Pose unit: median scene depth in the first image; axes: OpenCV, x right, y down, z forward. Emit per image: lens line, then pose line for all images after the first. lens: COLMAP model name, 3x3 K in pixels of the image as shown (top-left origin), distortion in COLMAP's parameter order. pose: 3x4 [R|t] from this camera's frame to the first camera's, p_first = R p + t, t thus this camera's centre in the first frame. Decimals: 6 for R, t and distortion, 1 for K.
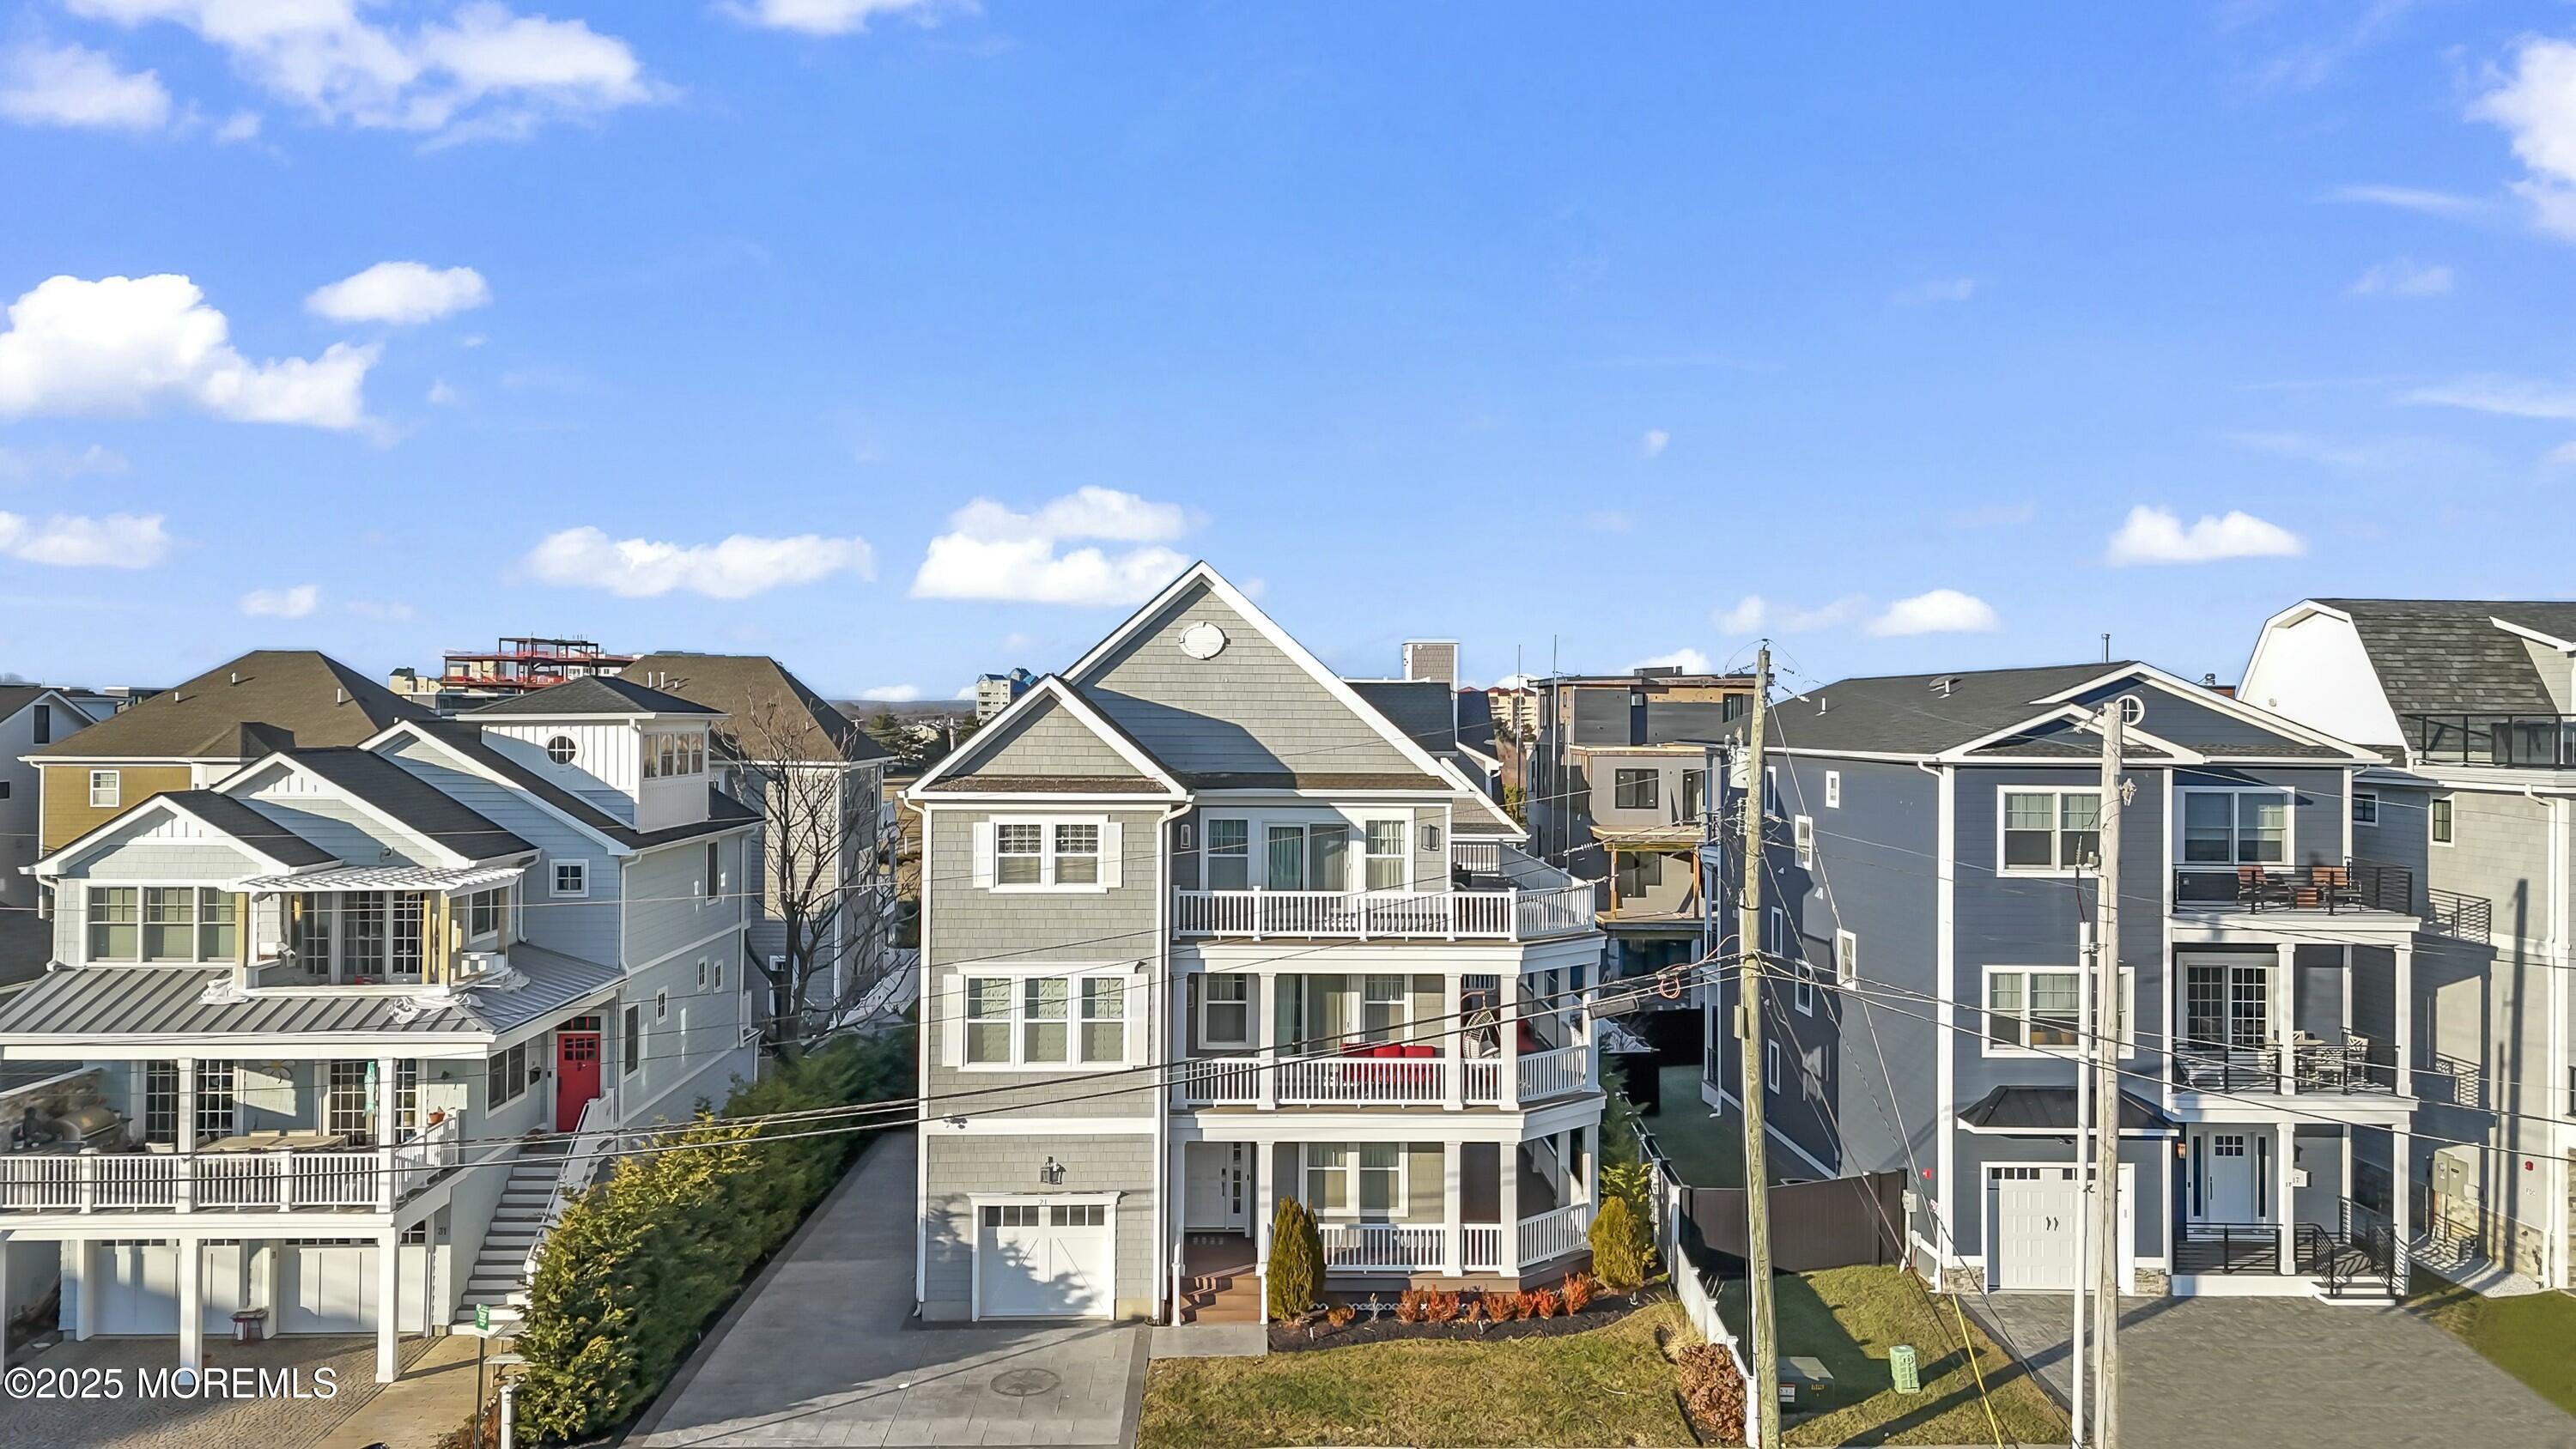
lens RADIAL K [[1877.2, 0, 1288.0], [0, 1877.2, 724.5], [0, 0, 1]] dist [0.081995, -0.075021]
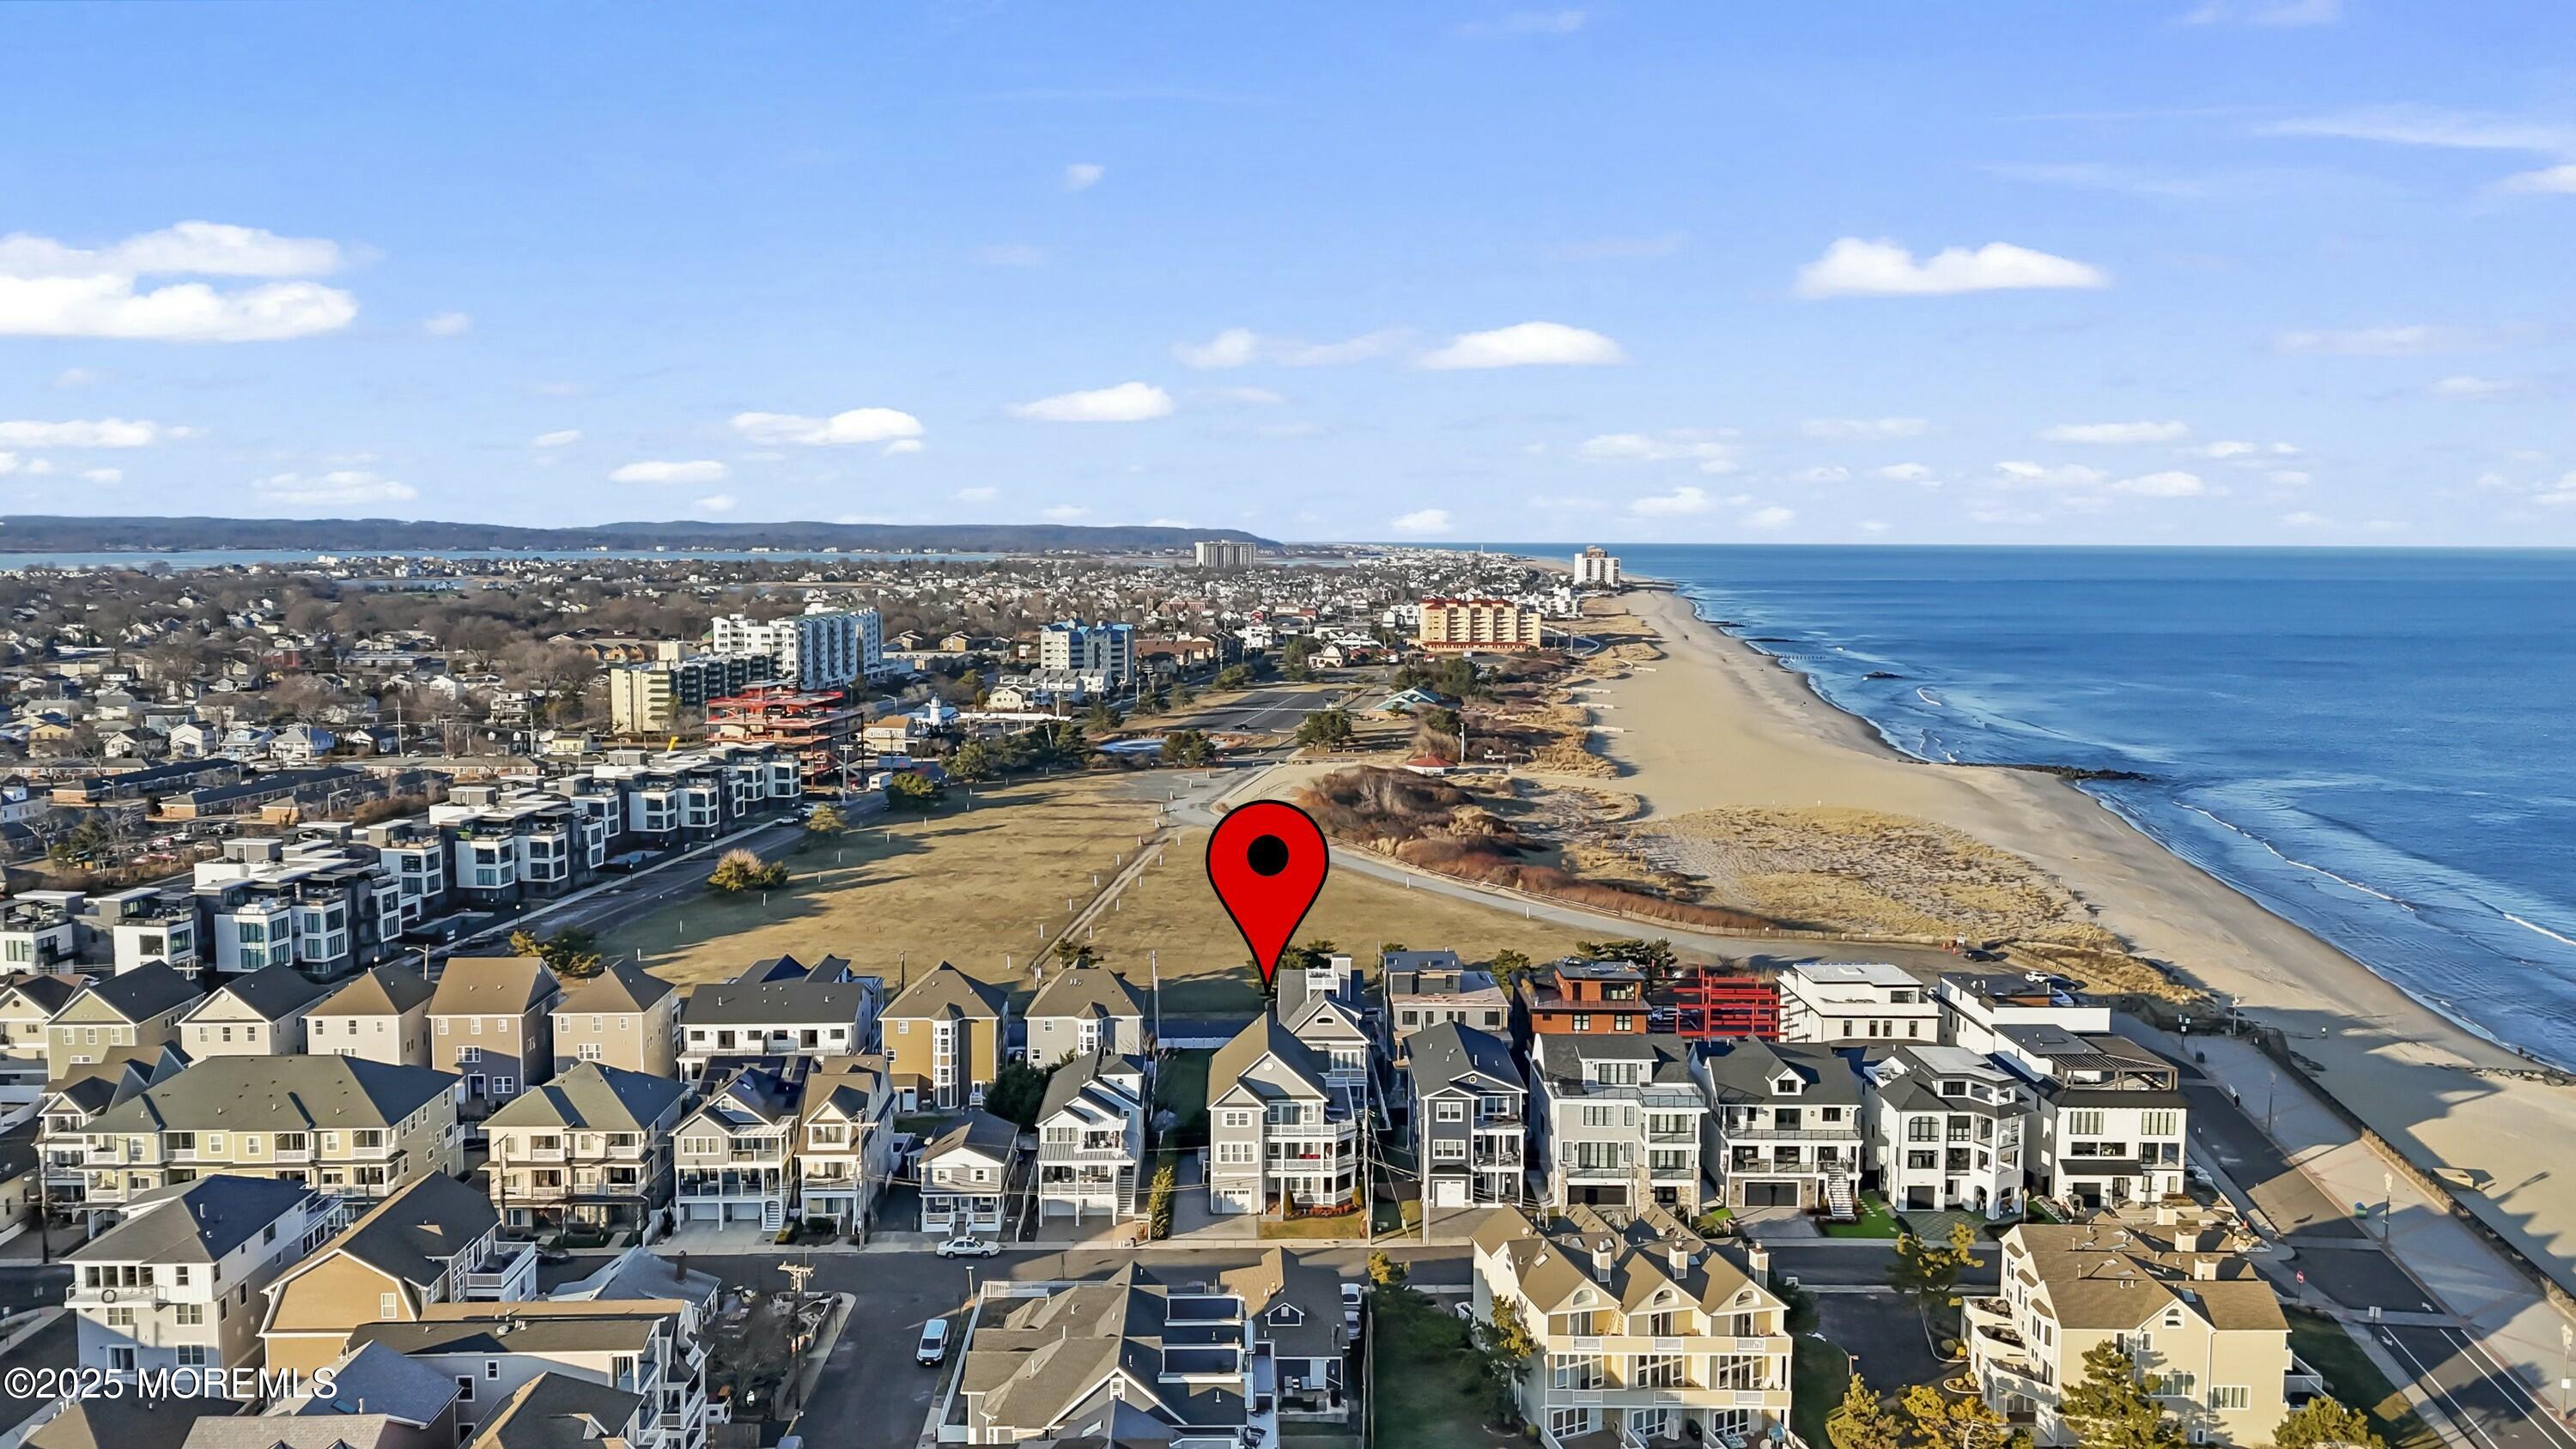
lens RADIAL K [[1891.3, 0, 1301.7], [0, 1891.3, 692.8], [0, 0, 1]] dist [0.087283, -0.074049]
pose [[0.999994, 0.002953, 0.001742, 0.024275], [-0.003088, 0.996477, 0.083813, -1.386312], [-0.001489, -0.083818, 0.996480, -3.649402]]
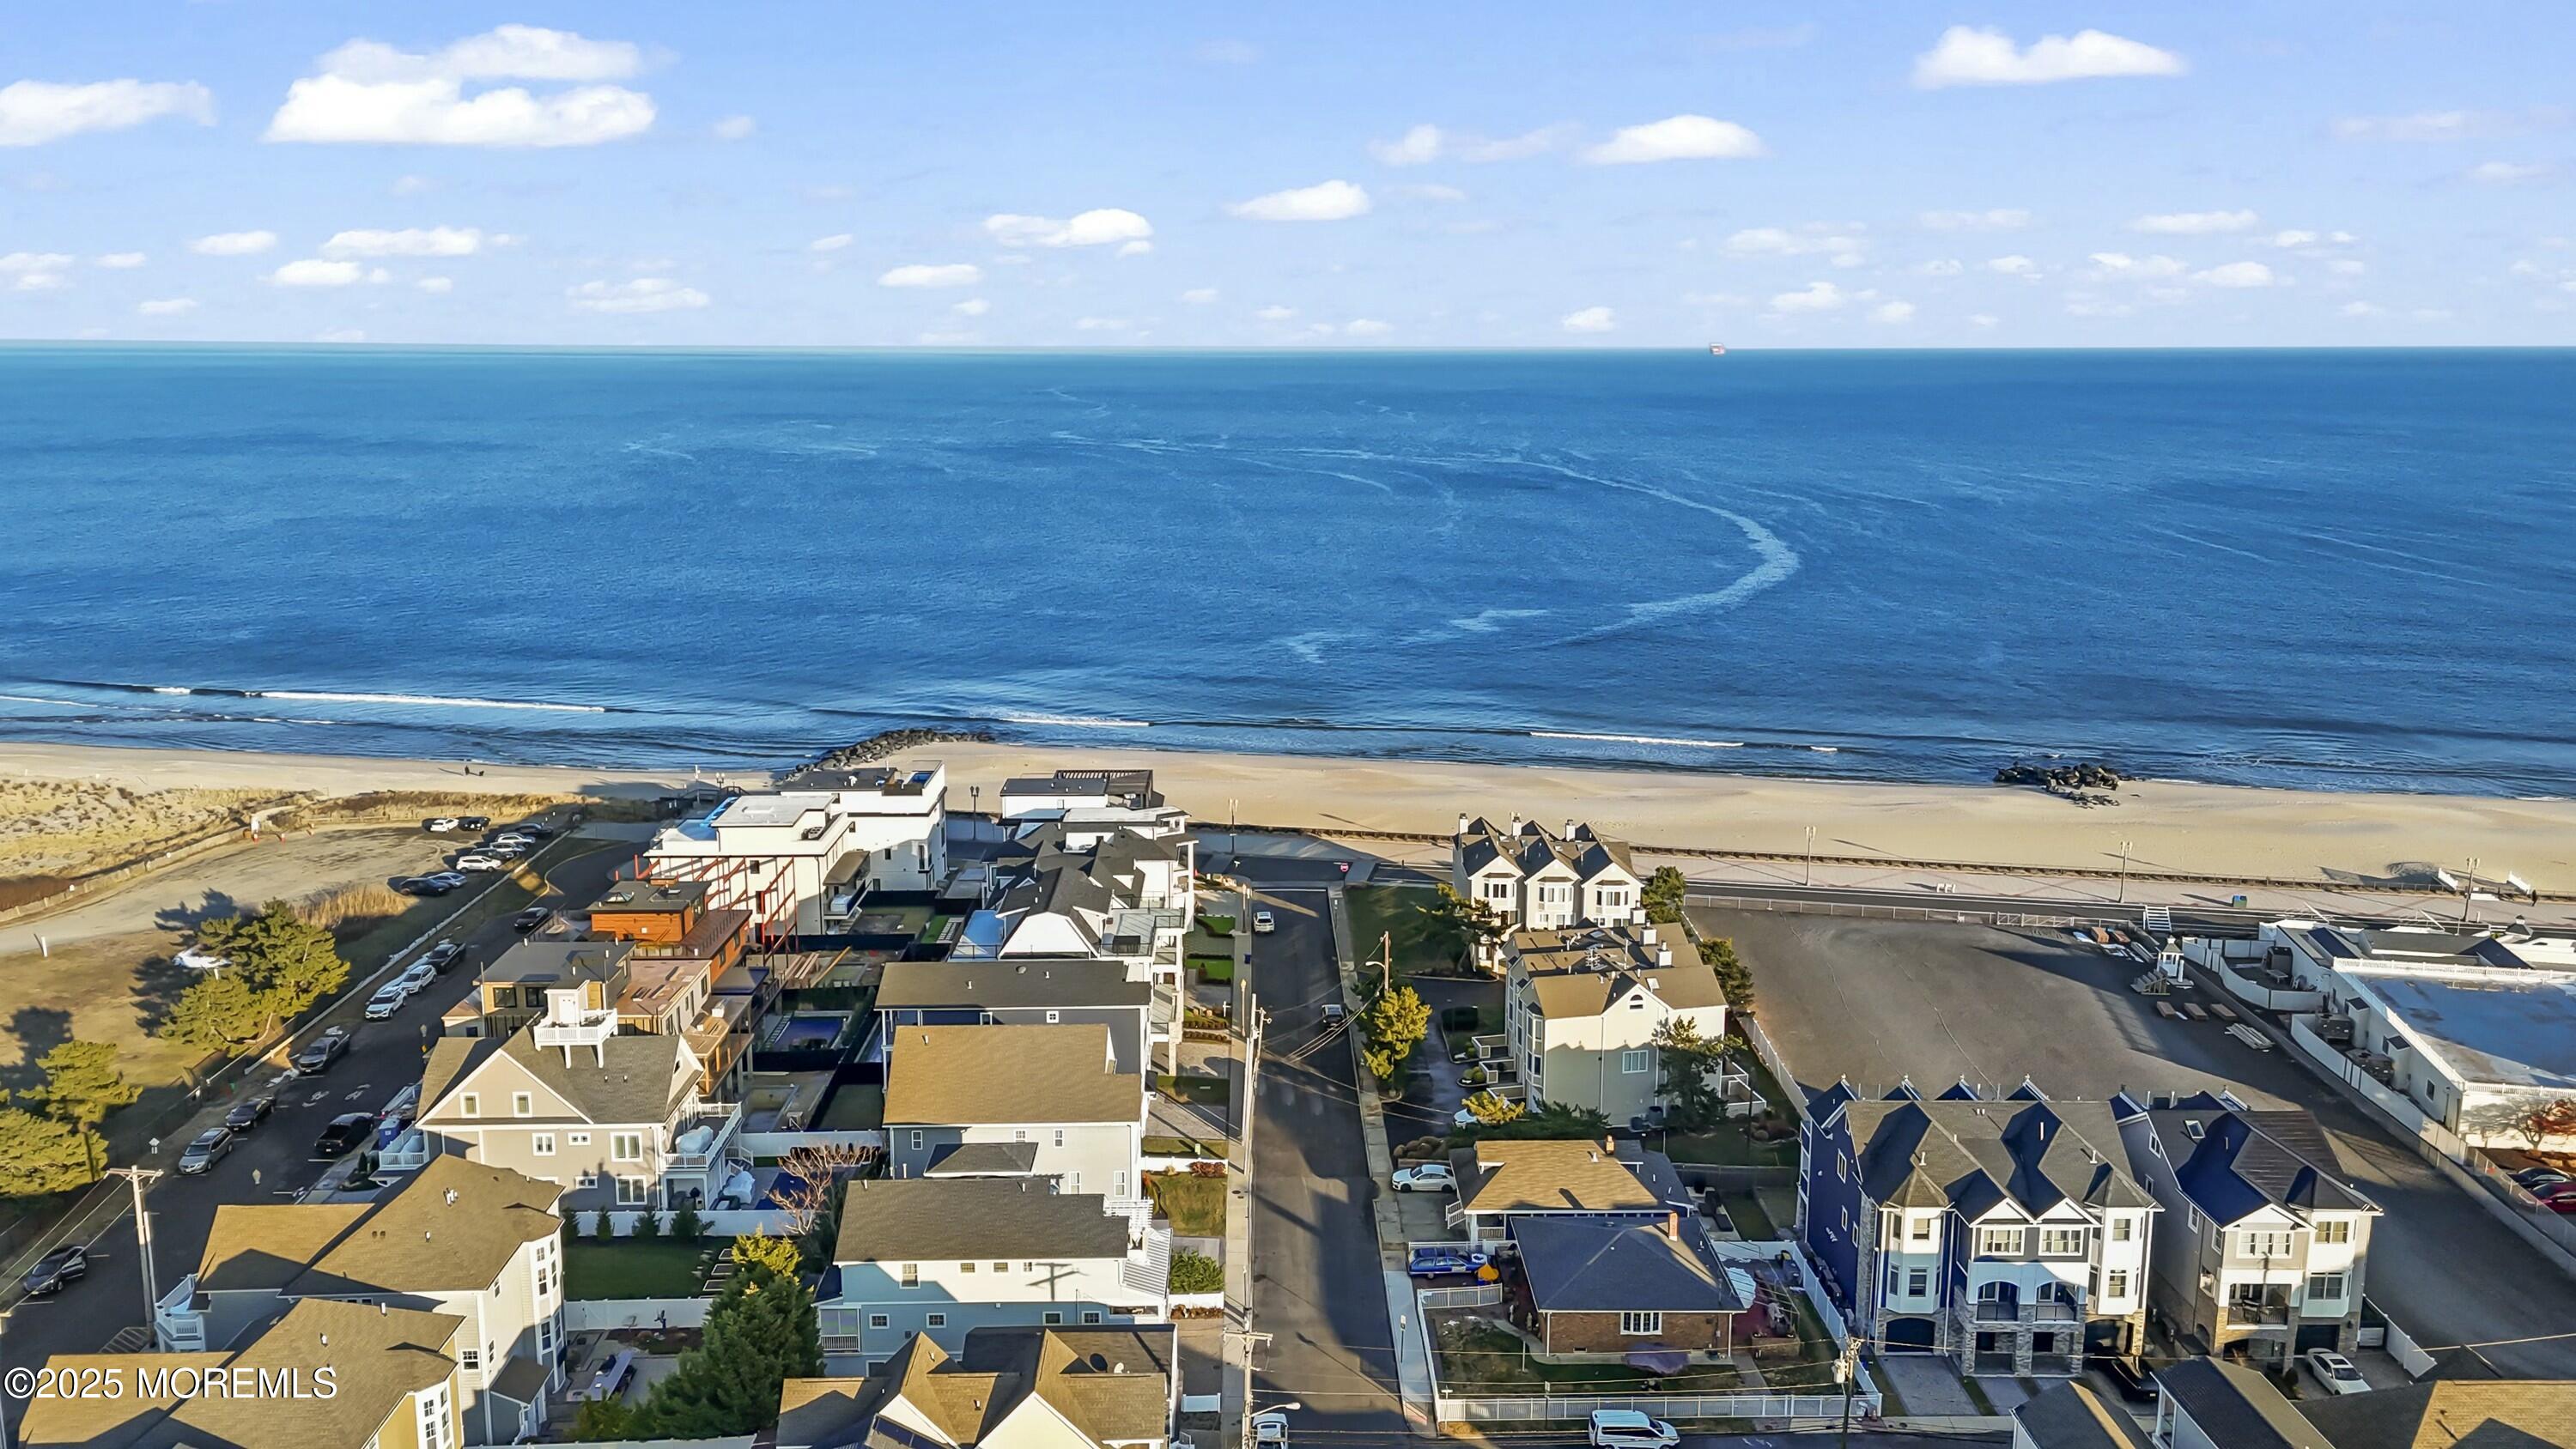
lens RADIAL K [[1890.5, 0, 1288.0], [0, 1890.5, 724.5], [0, 0, 1]] dist [0.083398, -0.076596]
pose [[0.014638, -0.200638, 0.979556, -3.295886], [0.001319, 0.979664, 0.200640, -1.308149], [-0.999892, -0.001645, 0.014605, 0.650640]]
